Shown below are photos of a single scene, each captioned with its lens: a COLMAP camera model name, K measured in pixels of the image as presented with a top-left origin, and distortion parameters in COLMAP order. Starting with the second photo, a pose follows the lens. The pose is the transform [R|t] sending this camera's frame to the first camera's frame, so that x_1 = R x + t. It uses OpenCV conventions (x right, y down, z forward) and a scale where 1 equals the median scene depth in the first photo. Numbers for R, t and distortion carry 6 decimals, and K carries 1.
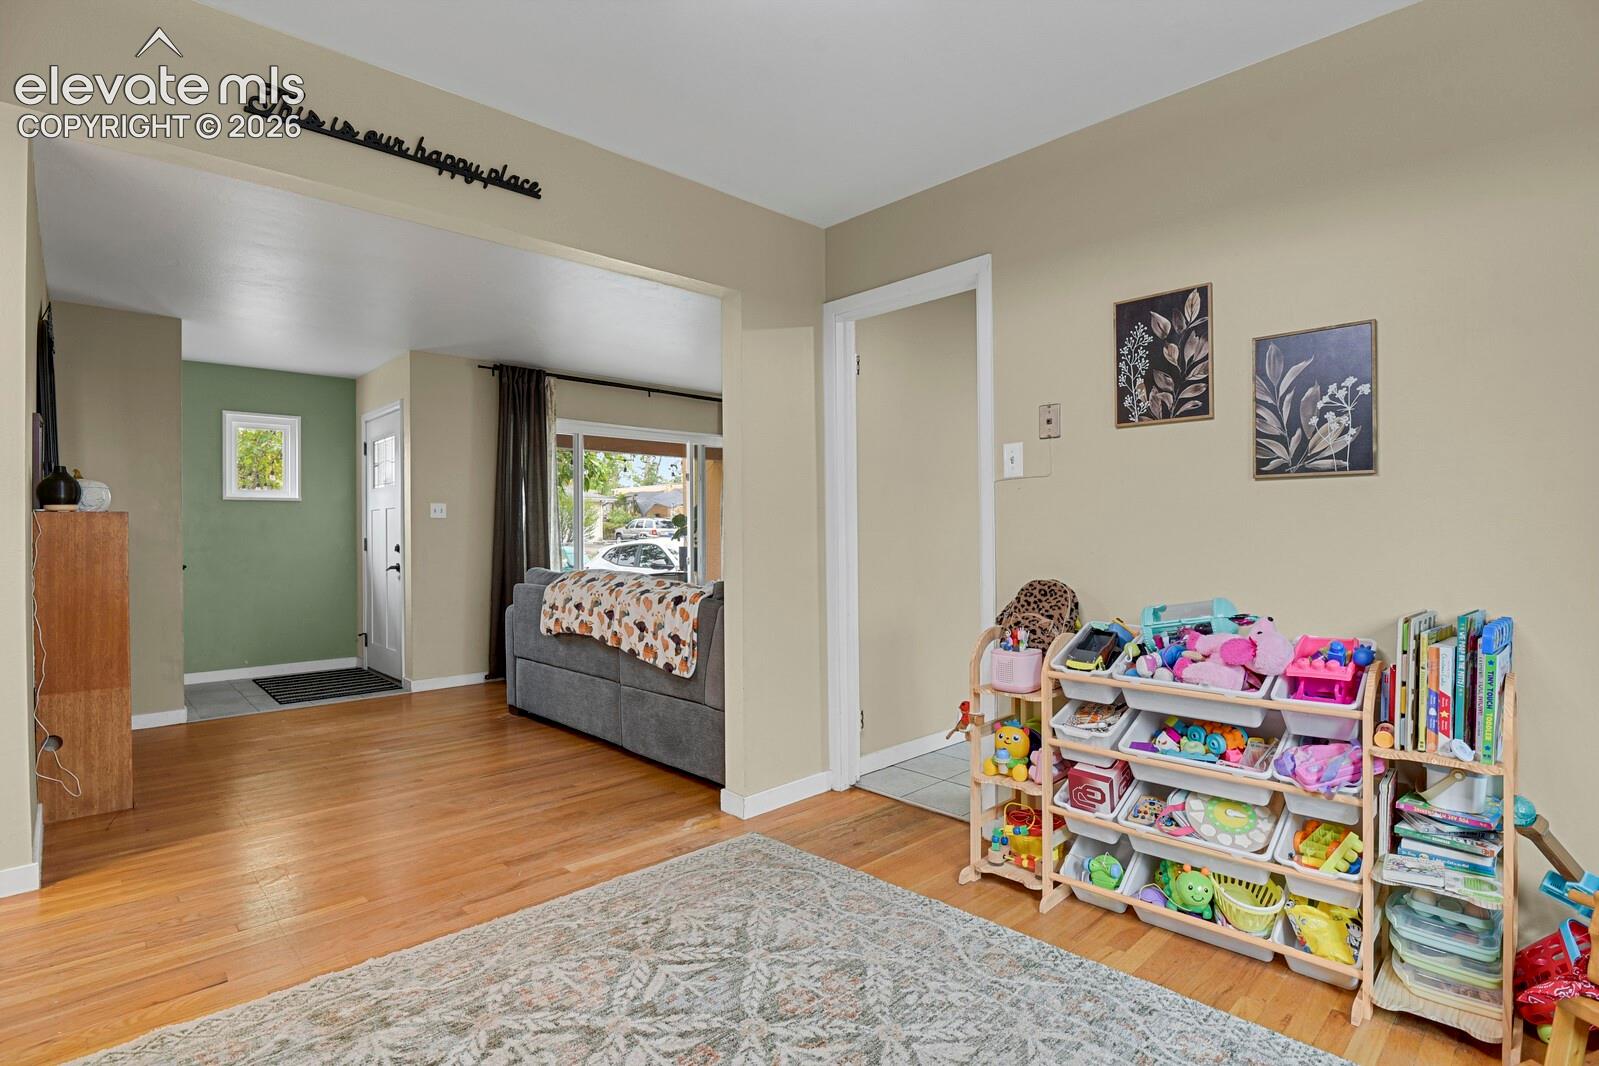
lens RADIAL K [[778.1, 0, 809.9], [0, 778.1, 532.2], [0, 0, 1]] dist [-0.029684, 0.000186]
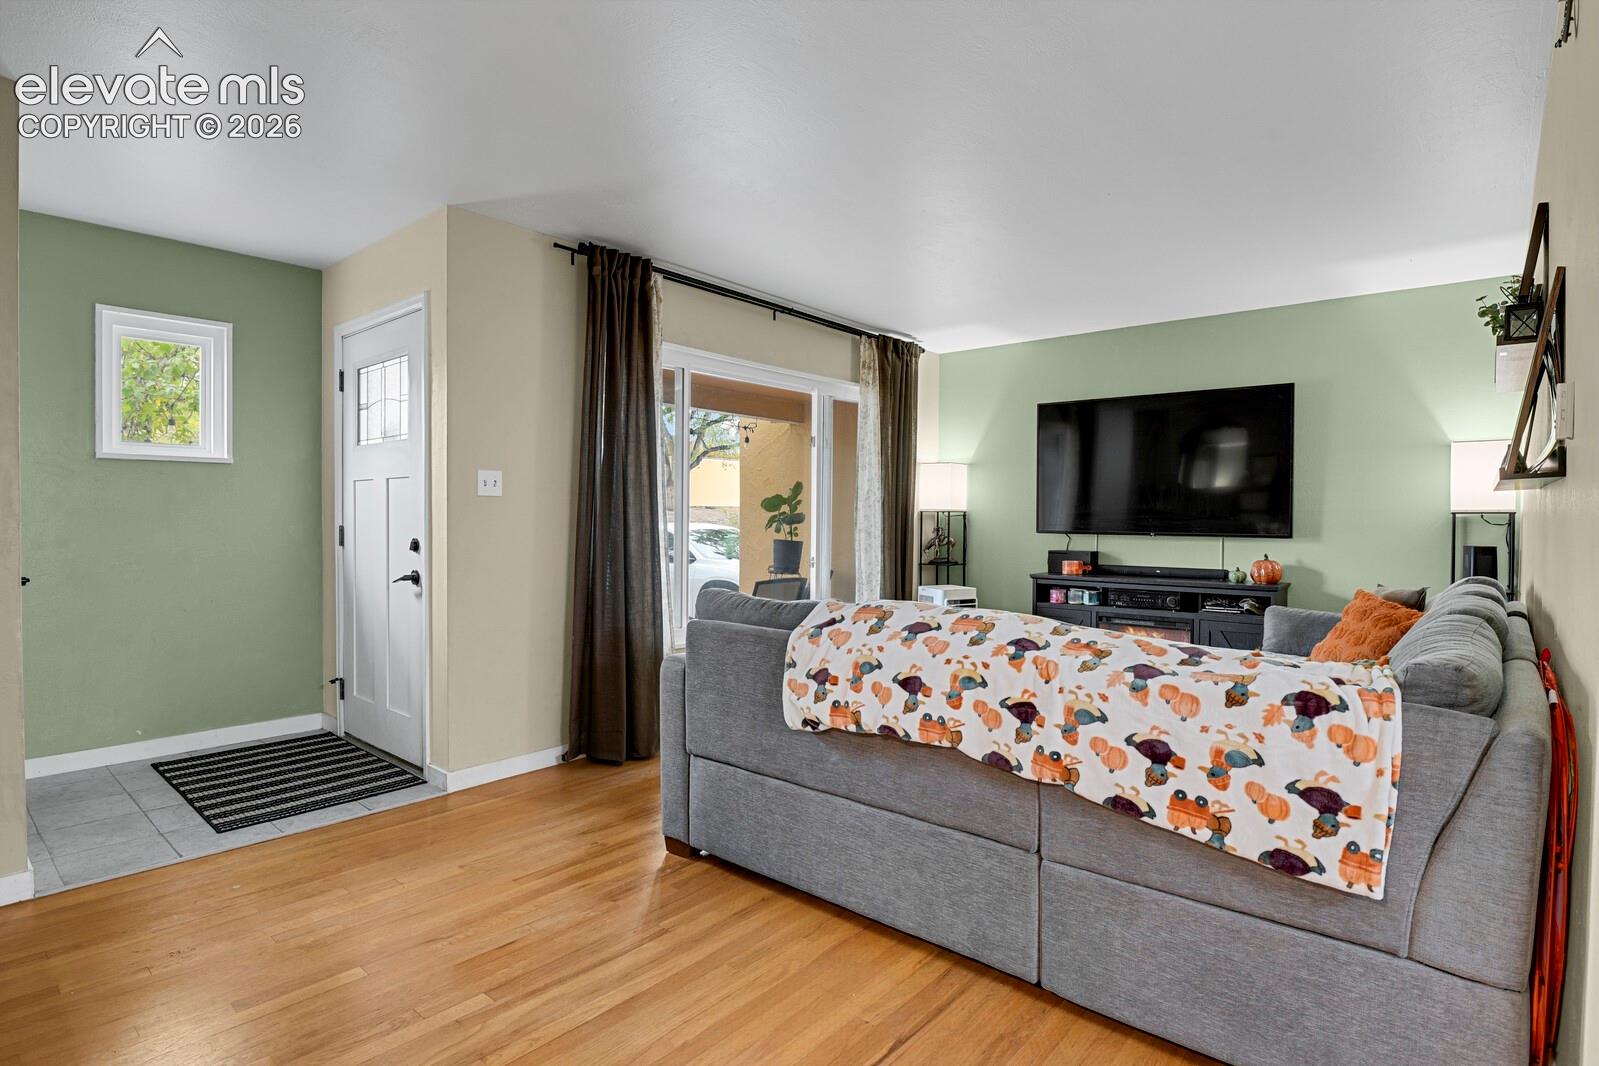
lens RADIAL K [[801.2, 0, 797.6], [0, 801.2, 533.0], [0, 0, 1]] dist [-0.021109, -0.001378]
pose [[0.995749, 0.014000, 0.091039, -0.477486], [-0.015999, 0.999646, 0.021263, -0.010195], [-0.090709, -0.022629, 0.995620, 0.582512]]
